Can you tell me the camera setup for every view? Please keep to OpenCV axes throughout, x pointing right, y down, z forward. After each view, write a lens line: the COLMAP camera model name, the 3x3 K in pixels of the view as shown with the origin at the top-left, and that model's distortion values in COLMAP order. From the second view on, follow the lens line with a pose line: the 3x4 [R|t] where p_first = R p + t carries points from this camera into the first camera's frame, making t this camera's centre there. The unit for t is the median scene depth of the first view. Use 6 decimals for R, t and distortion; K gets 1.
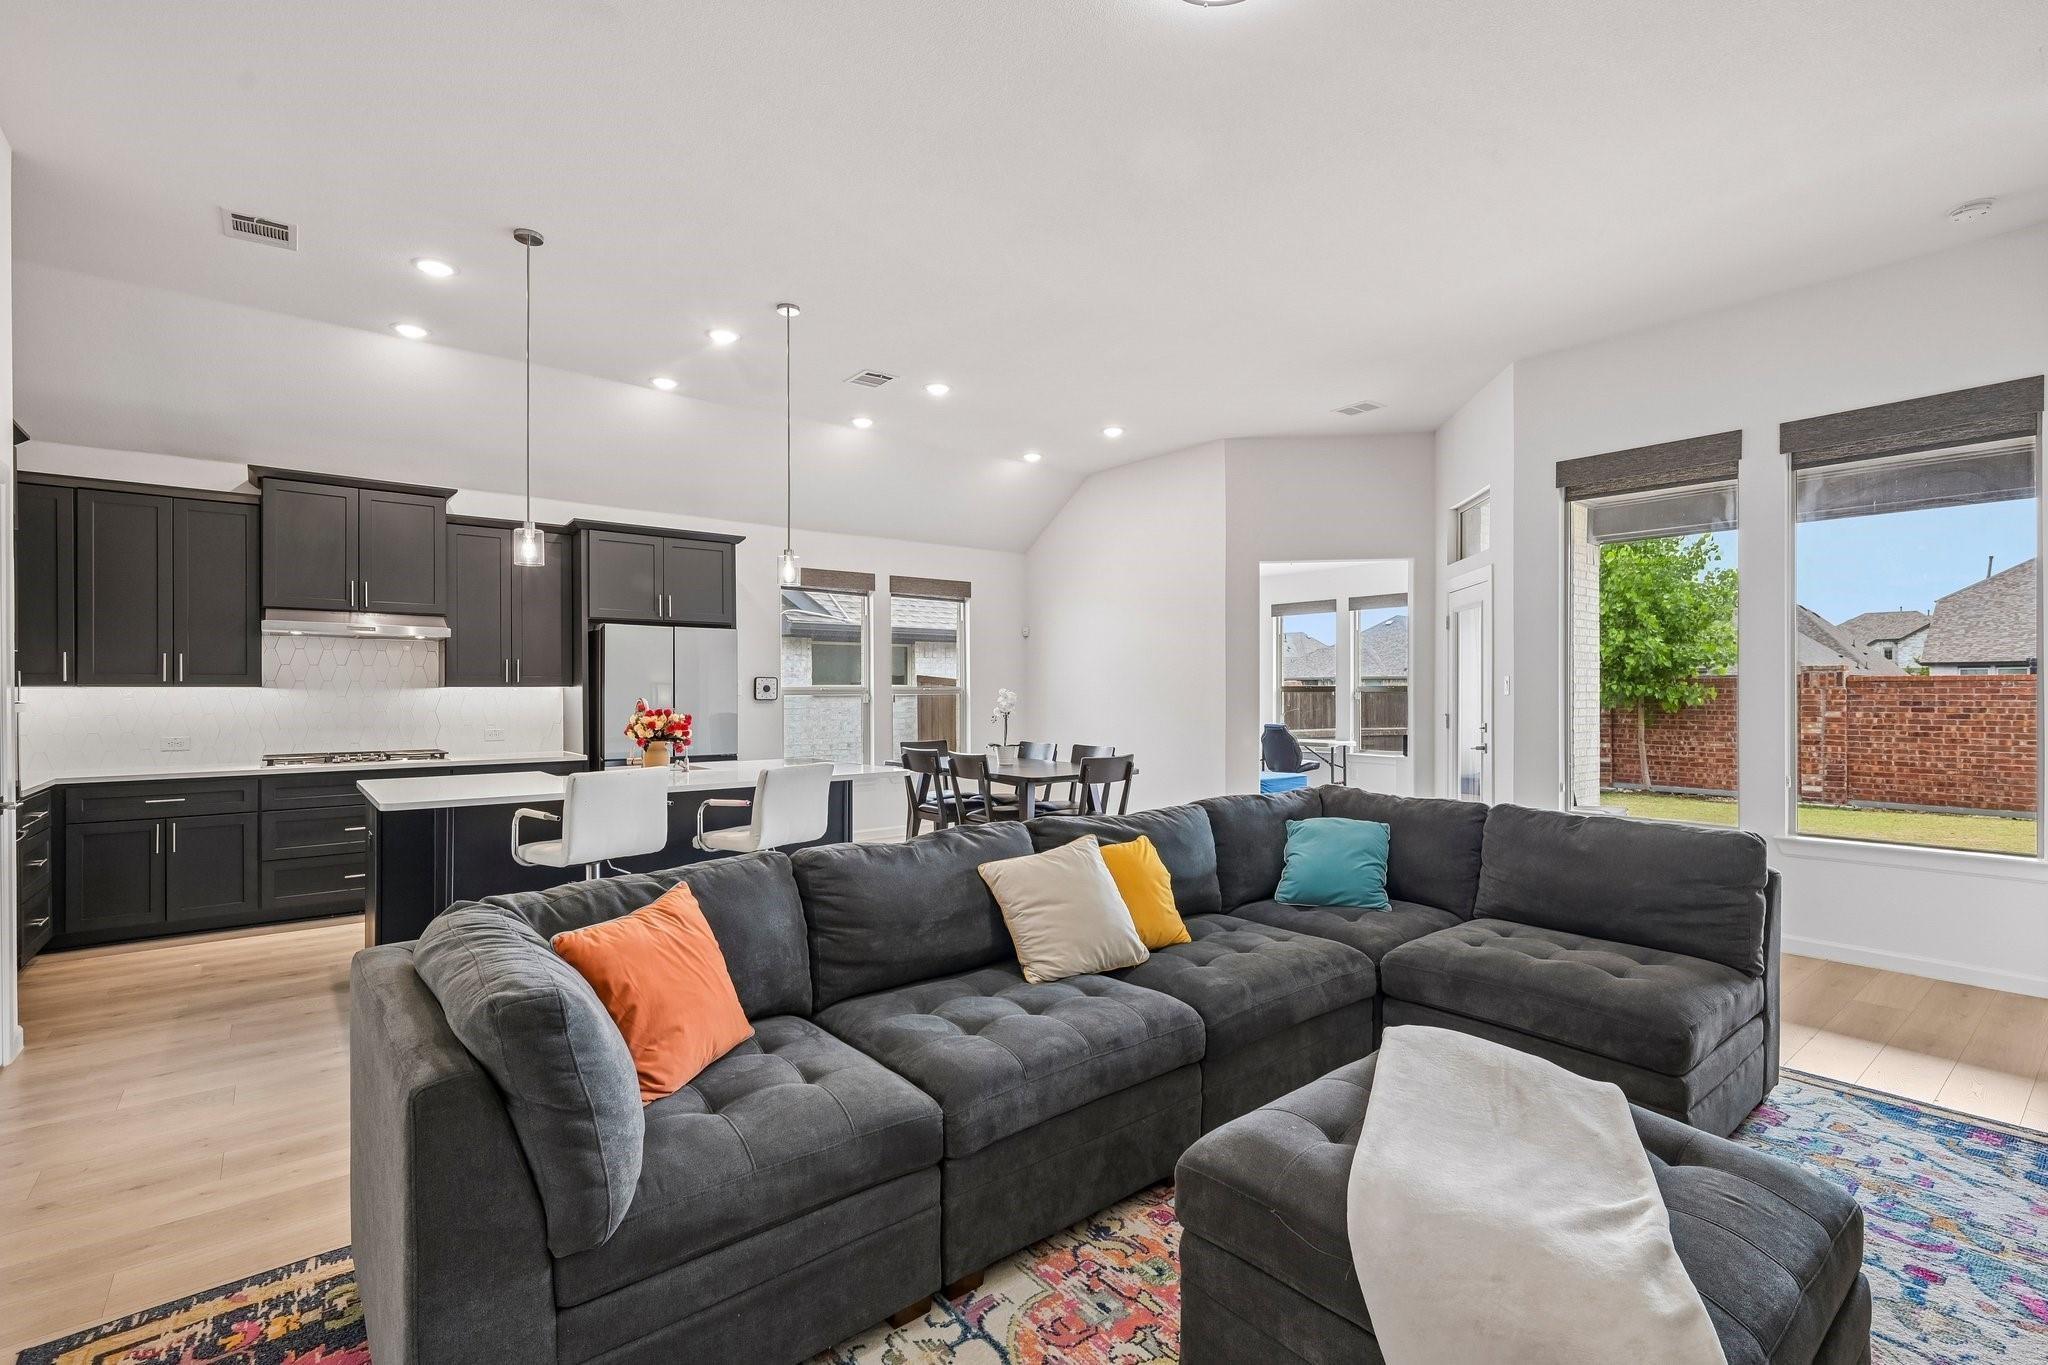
lens RADIAL K [[927.3, 0, 1024.0], [0, 927.3, 682.5], [0, 0, 1]] dist [-0.000516, -0.000350]
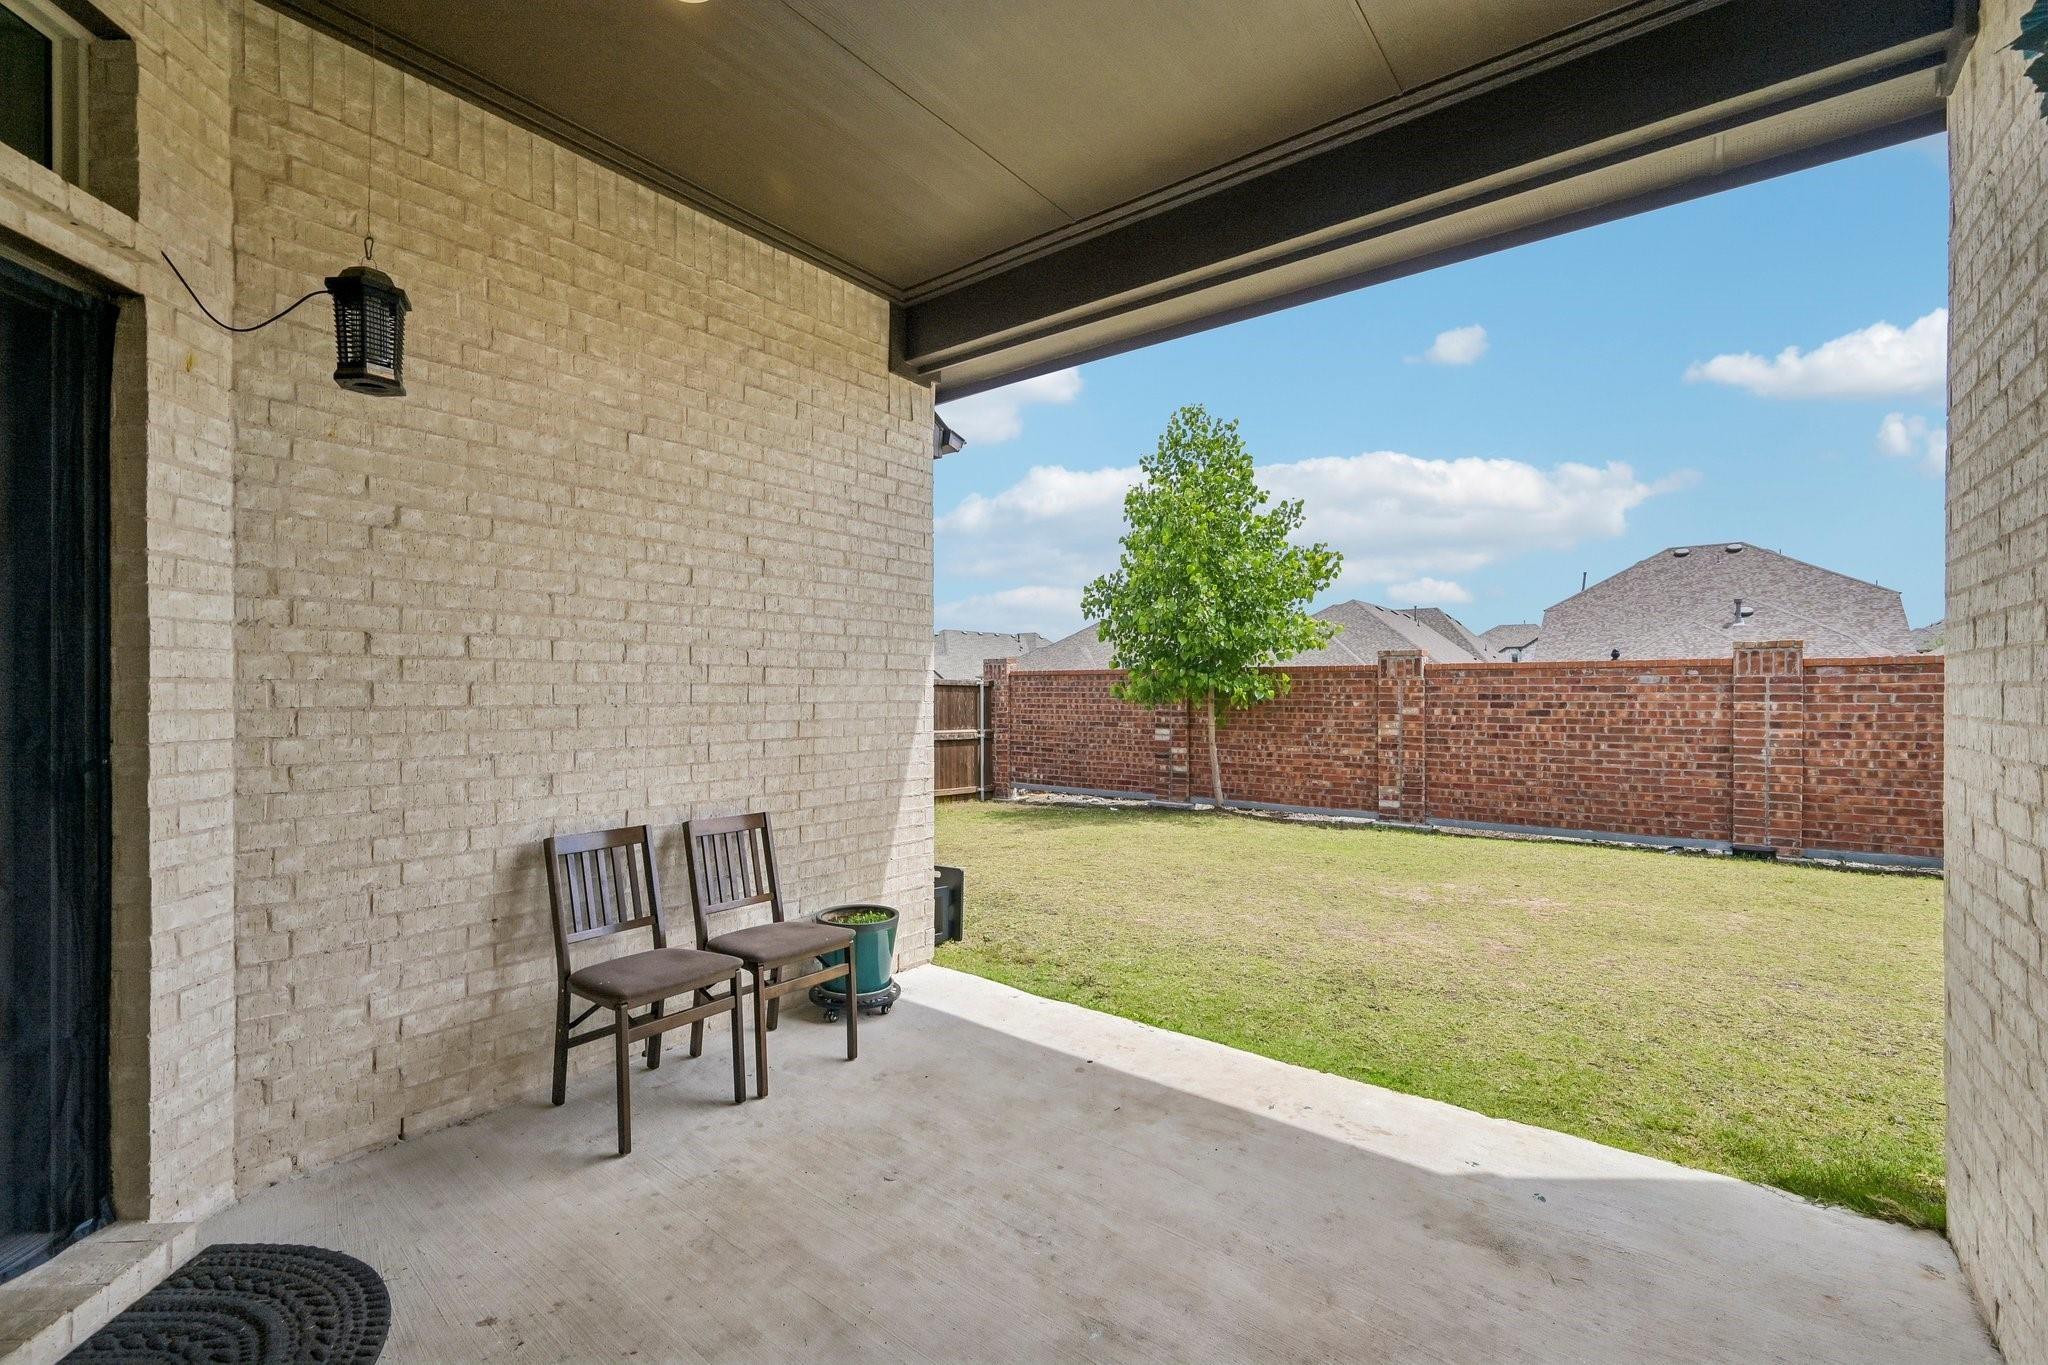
lens RADIAL K [[884.2, 0, 1024.0], [0, 884.2, 682.5], [0, 0, 1]] dist [0.000436, 0.000042]
pose [[0.971449, 0.002941, 0.237231, 0.364841], [-0.002861, 0.999996, -0.000683, 0.011063], [-0.237232, -0.000015, 0.971453, 0.334769]]
